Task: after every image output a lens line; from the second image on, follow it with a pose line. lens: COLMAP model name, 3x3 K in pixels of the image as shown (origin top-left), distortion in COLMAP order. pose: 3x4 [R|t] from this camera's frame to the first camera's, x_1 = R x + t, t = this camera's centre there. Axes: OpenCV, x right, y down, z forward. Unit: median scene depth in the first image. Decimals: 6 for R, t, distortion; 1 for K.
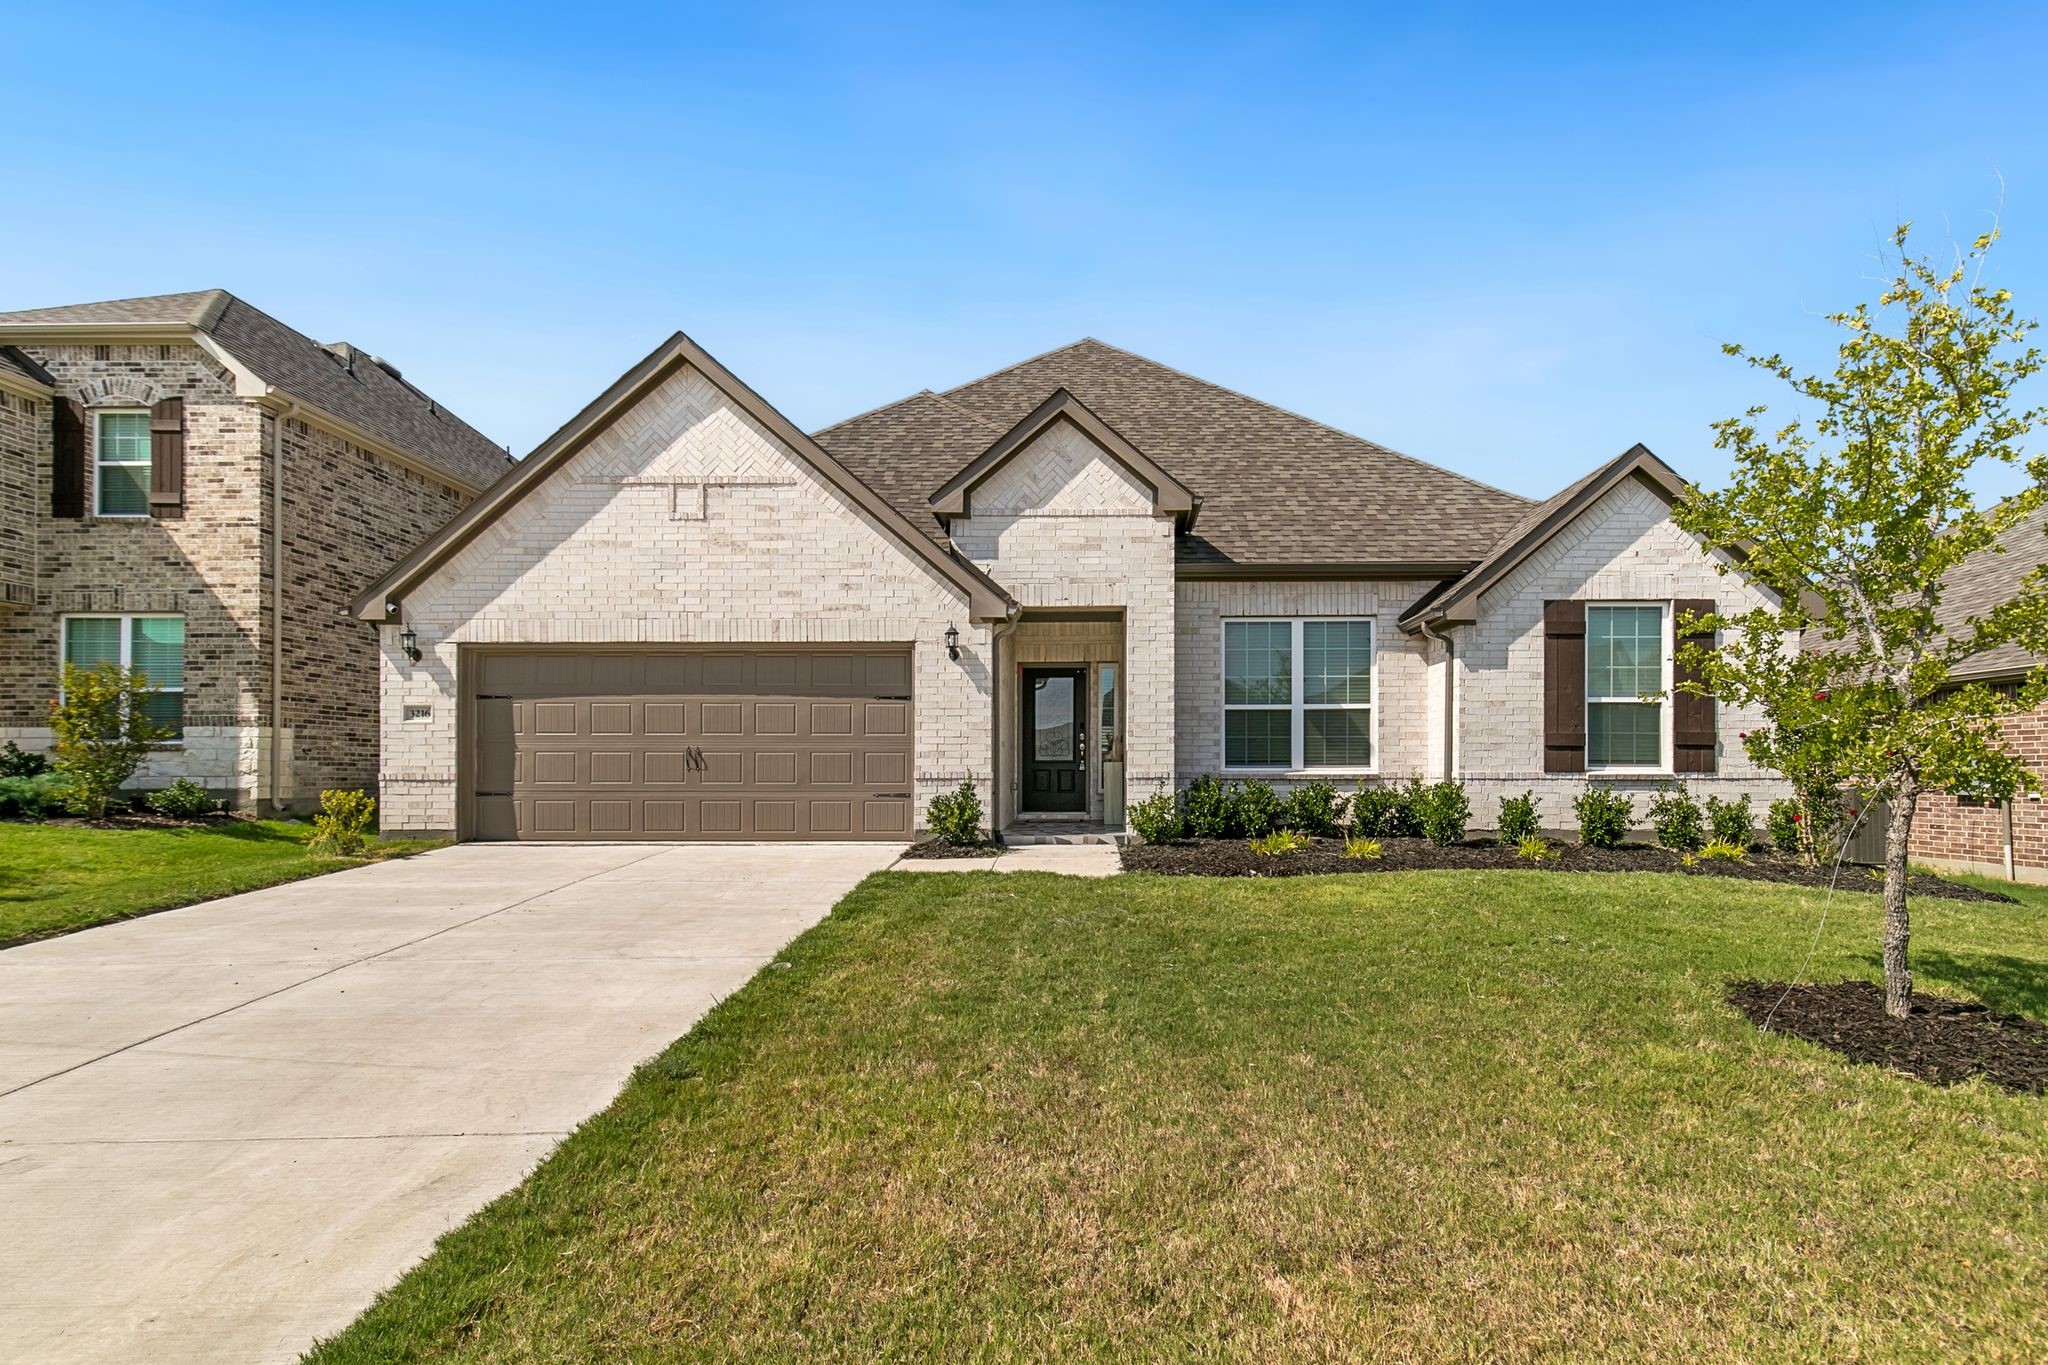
lens RADIAL K [[938.3, 0, 1021.1], [0, 938.3, 695.1], [0, 0, 1]] dist [0.008379, -0.001829]
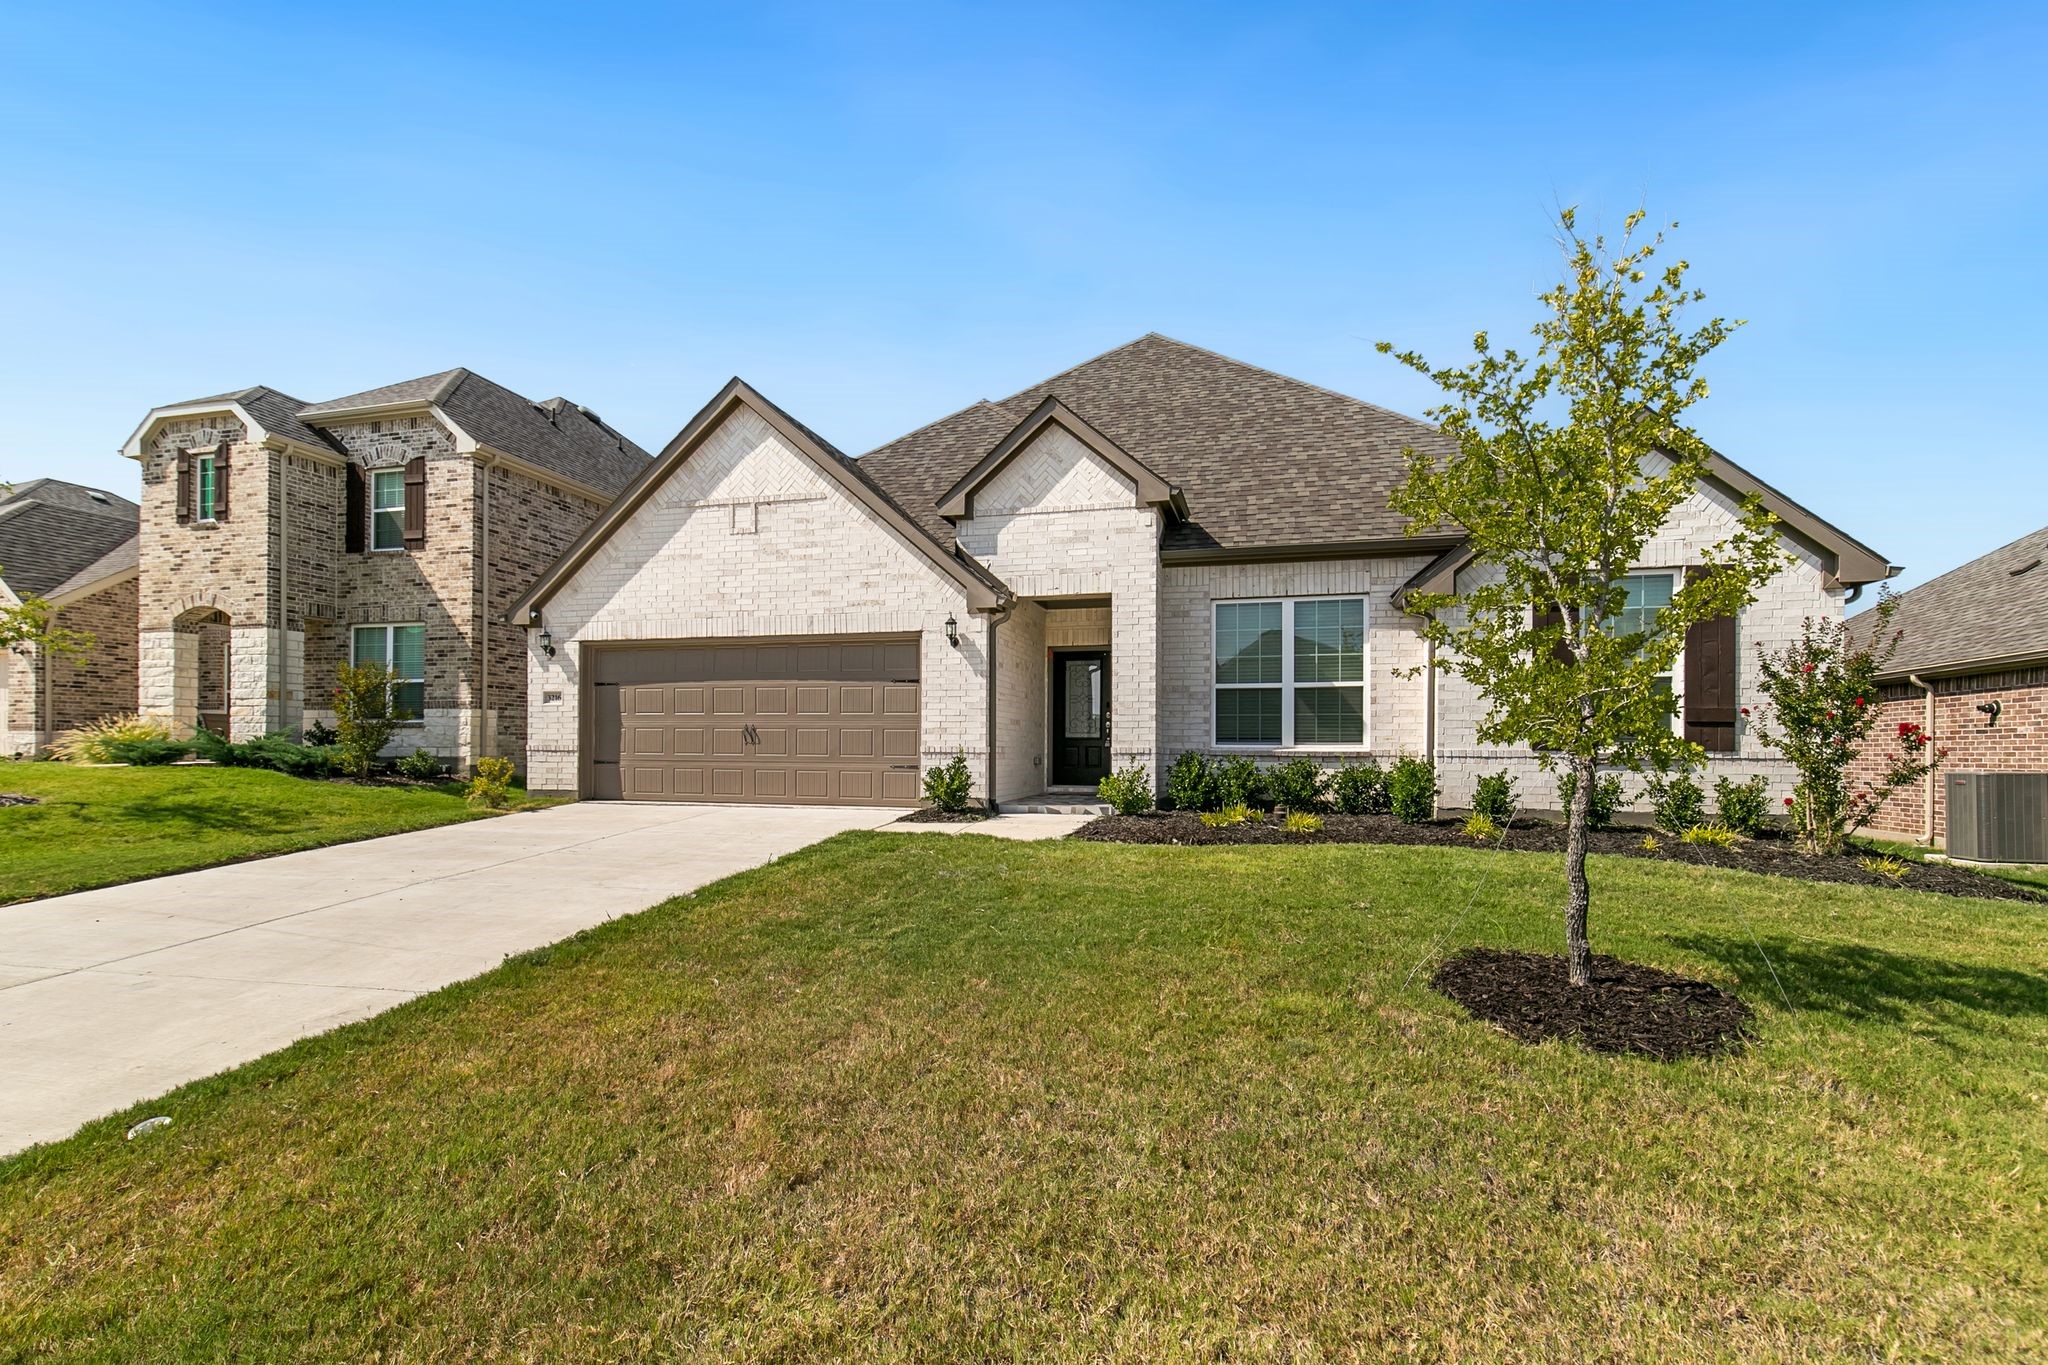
lens RADIAL K [[938.3, 0, 1035.0], [0, 938.3, 671.8], [0, 0, 1]] dist [0.008379, -0.001829]
pose [[0.968921, -0.013874, -0.246980, 0.293210], [0.012748, 0.999900, -0.006155, 0.000746], [0.247040, 0.002815, 0.969001, -0.061362]]
